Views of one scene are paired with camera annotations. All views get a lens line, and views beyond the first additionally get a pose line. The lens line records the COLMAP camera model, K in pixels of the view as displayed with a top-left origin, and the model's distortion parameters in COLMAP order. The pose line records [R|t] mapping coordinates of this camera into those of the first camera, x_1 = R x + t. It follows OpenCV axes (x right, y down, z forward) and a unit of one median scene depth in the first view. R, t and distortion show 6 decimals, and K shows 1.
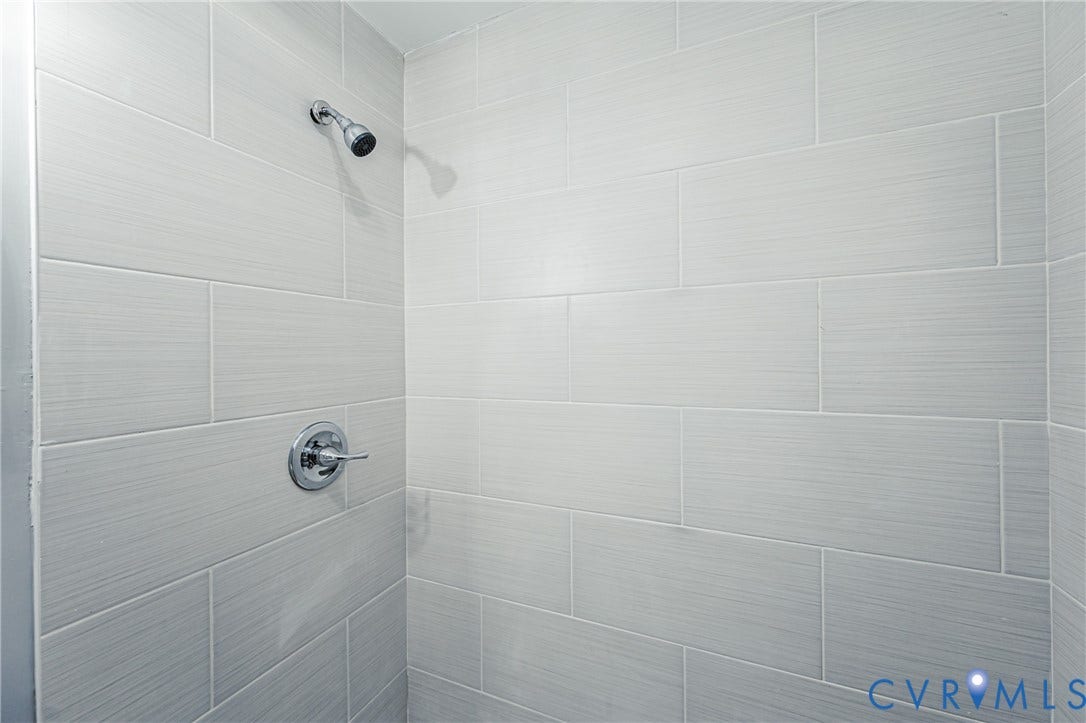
lens RADIAL K [[437.7, 0, 538.8], [0, 437.7, 355.2], [0, 0, 1]] dist [0.002341, 0.000582]
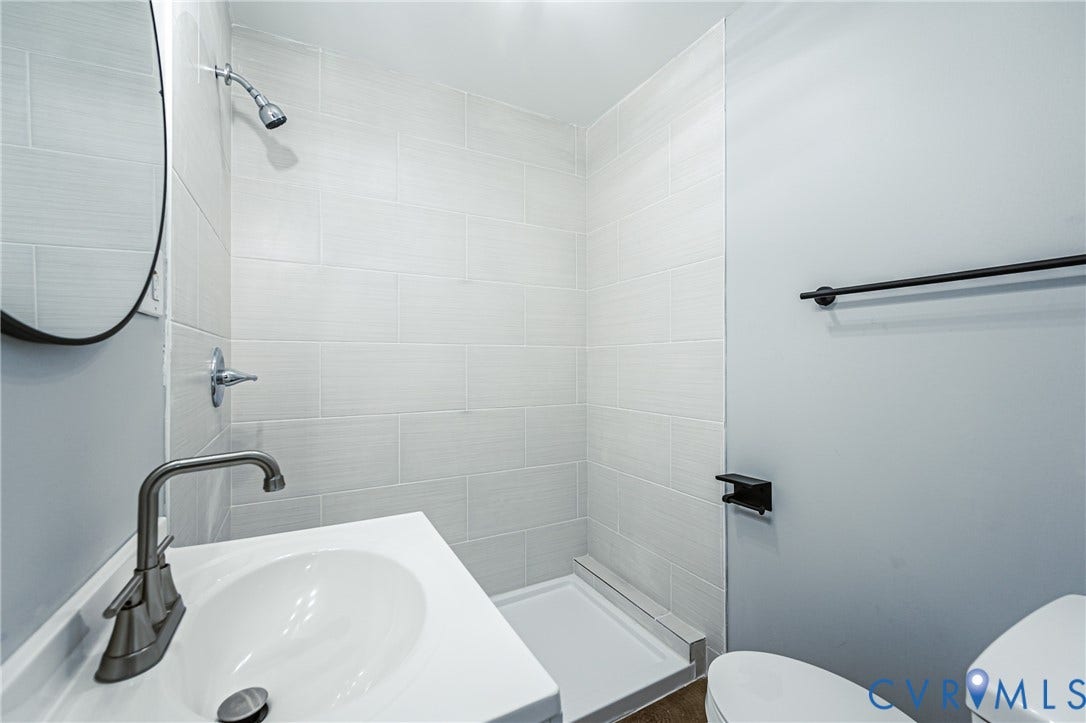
lens RADIAL K [[437.7, 0, 546.4], [0, 437.7, 360.0], [0, 0, 1]] dist [0.002341, 0.000582]
pose [[0.600737, 0.012581, 0.799348, -0.826713], [-0.003472, 0.999908, -0.013128, 0.183235], [-0.799439, 0.005112, 0.600725, -0.317494]]
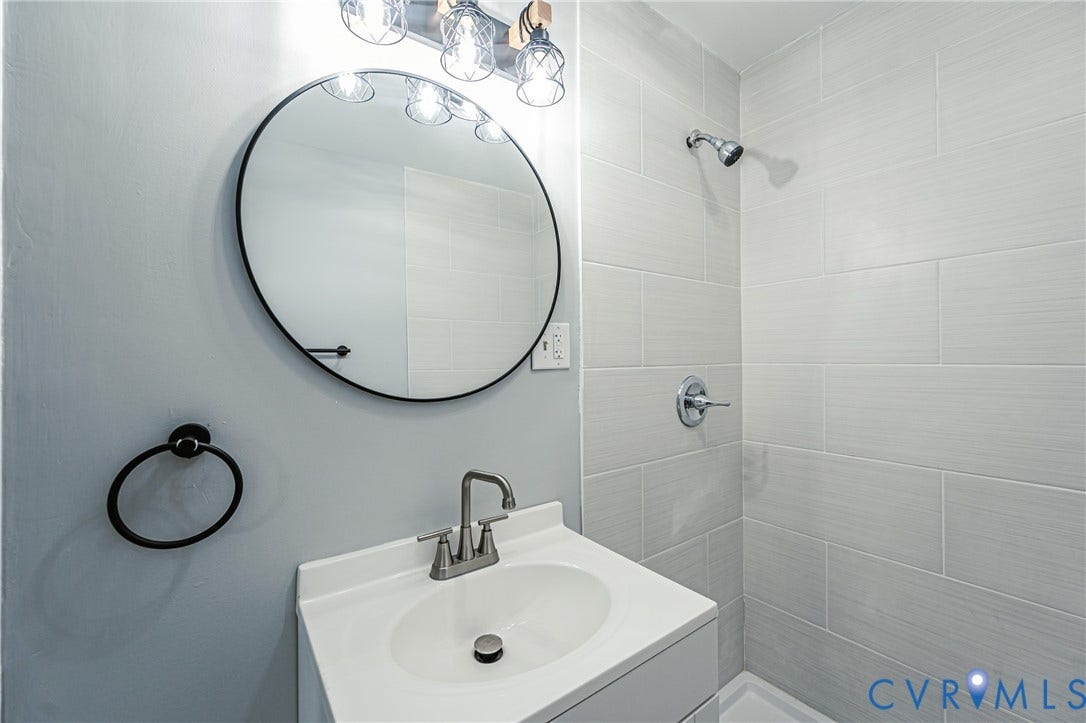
lens RADIAL K [[437.7, 0, 541.2], [0, 437.7, 354.8], [0, 0, 1]] dist [0.002341, 0.000582]
pose [[0.874269, 0.000362, -0.485442, -0.242038], [-0.001971, 0.999994, -0.002805, 0.088408], [0.485439, 0.003409, 0.874264, -0.337833]]
